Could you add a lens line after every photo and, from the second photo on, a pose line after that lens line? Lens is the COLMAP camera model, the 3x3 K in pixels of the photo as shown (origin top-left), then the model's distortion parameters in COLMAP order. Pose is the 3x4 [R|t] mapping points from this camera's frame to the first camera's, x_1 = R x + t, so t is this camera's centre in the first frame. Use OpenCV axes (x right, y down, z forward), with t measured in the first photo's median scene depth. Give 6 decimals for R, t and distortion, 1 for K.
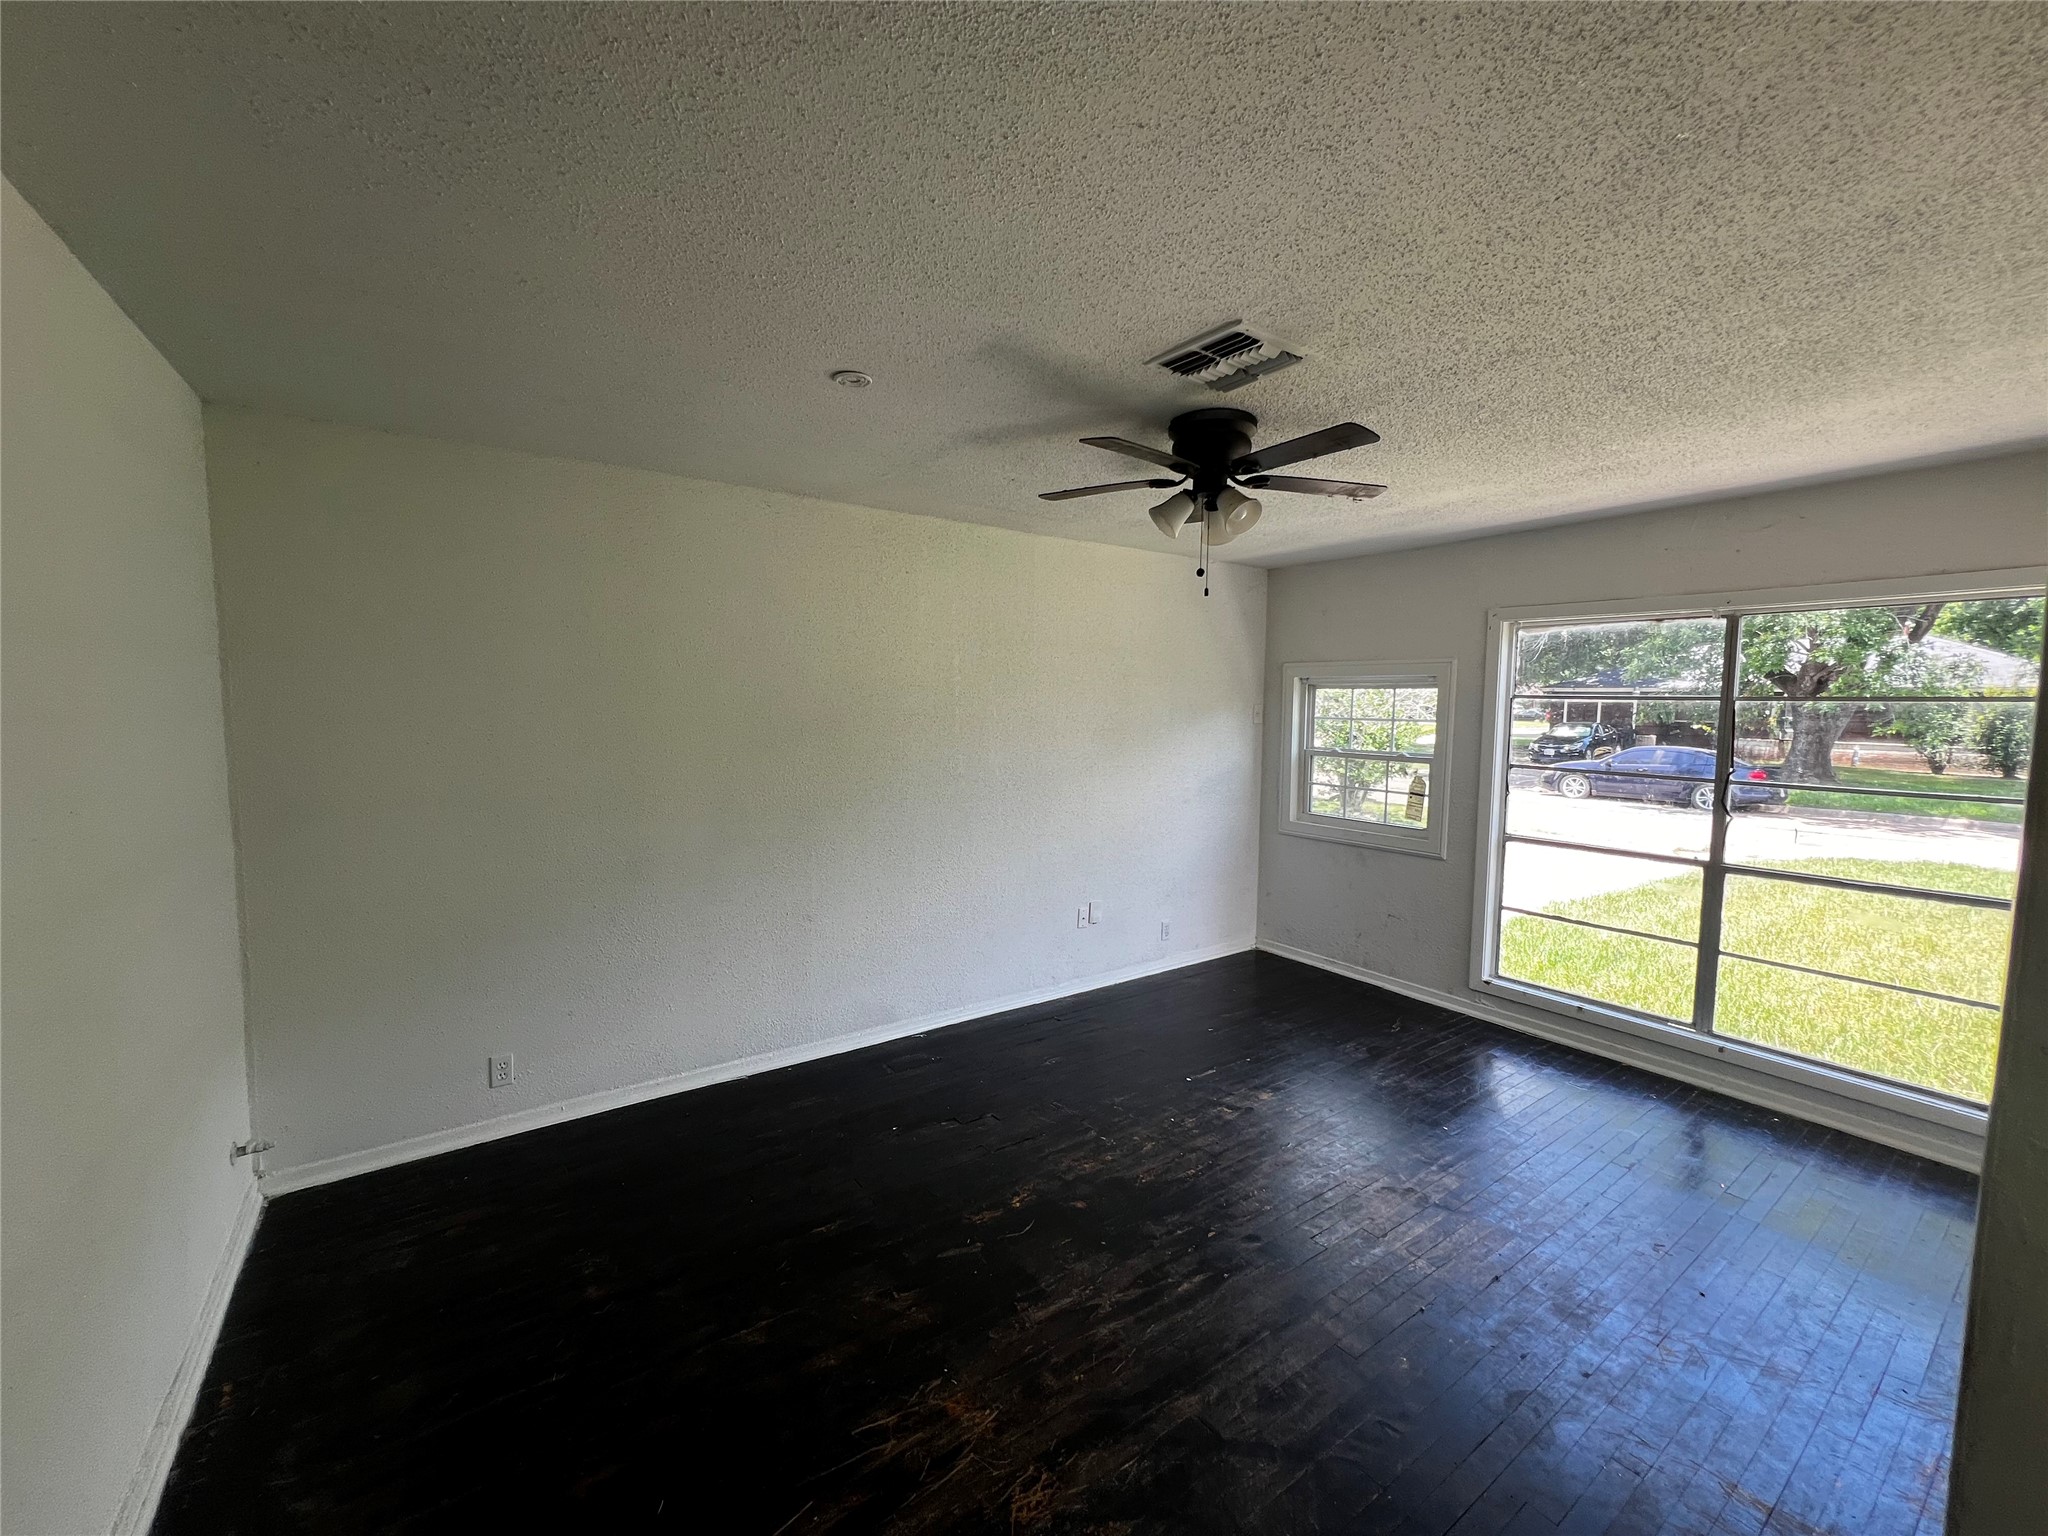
lens RADIAL K [[818.0, 0, 1023.7], [0, 818.0, 765.9], [0, 0, 1]] dist [-0.001251, 0.000109]
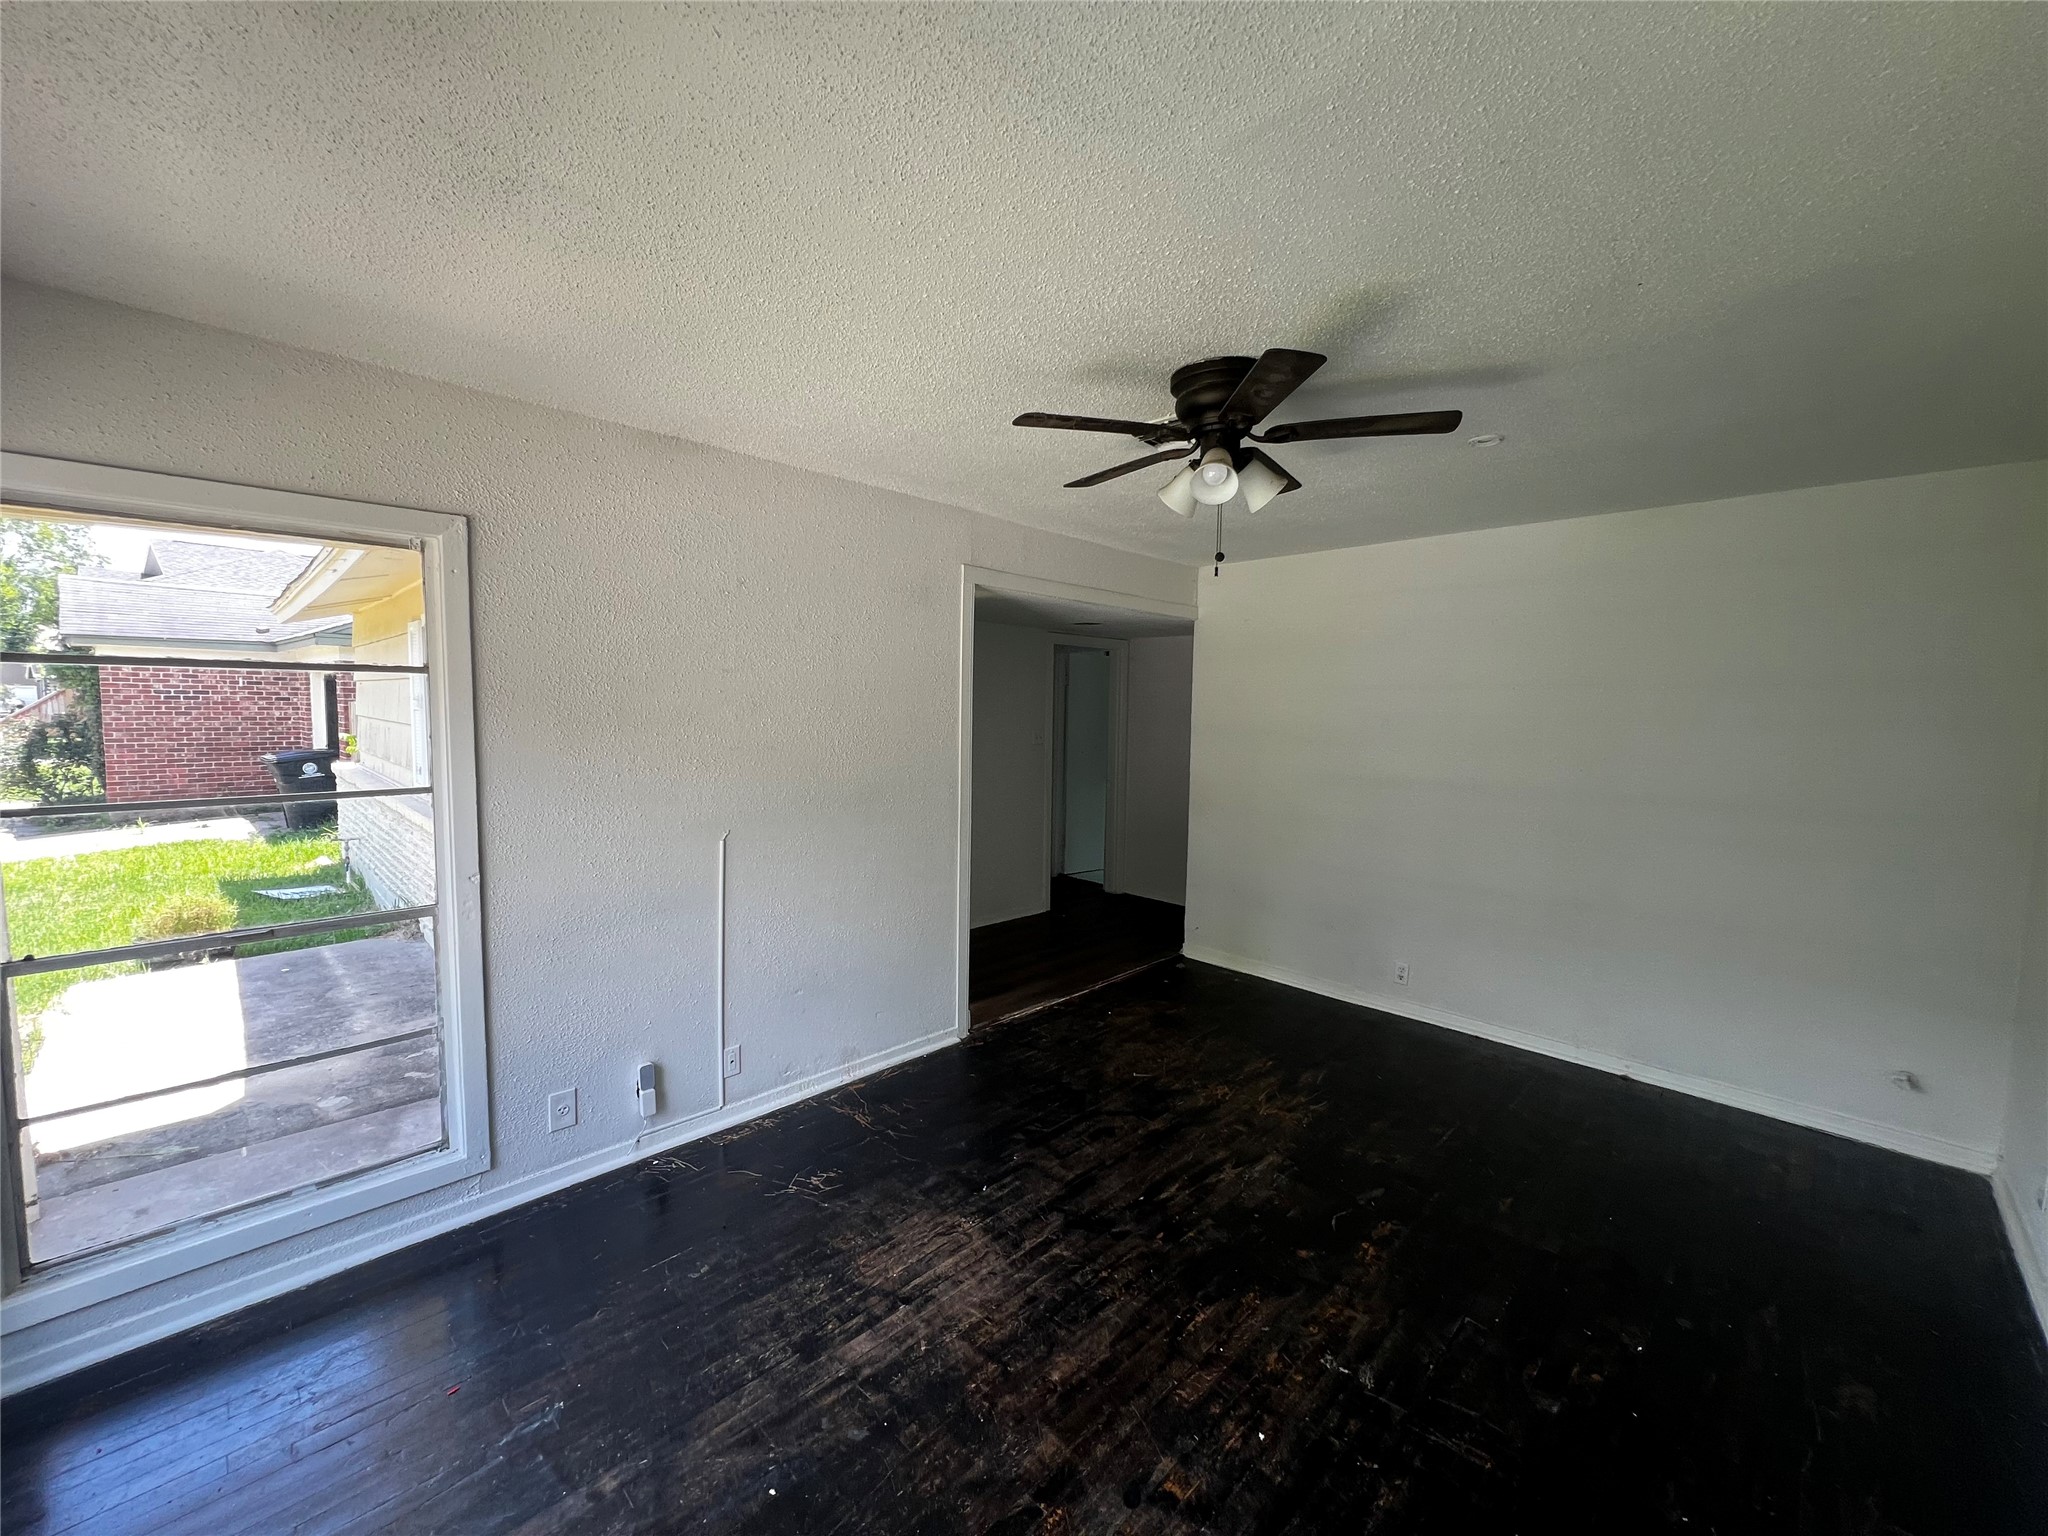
lens RADIAL K [[818.0, 0, 1026.3], [0, 818.0, 767.8], [0, 0, 1]] dist [-0.001251, 0.000109]
pose [[-0.984155, -0.025458, -0.175471, 0.649255], [-0.053667, 0.985988, 0.157948, -0.147993], [0.168992, 0.164862, -0.971732, 2.071453]]
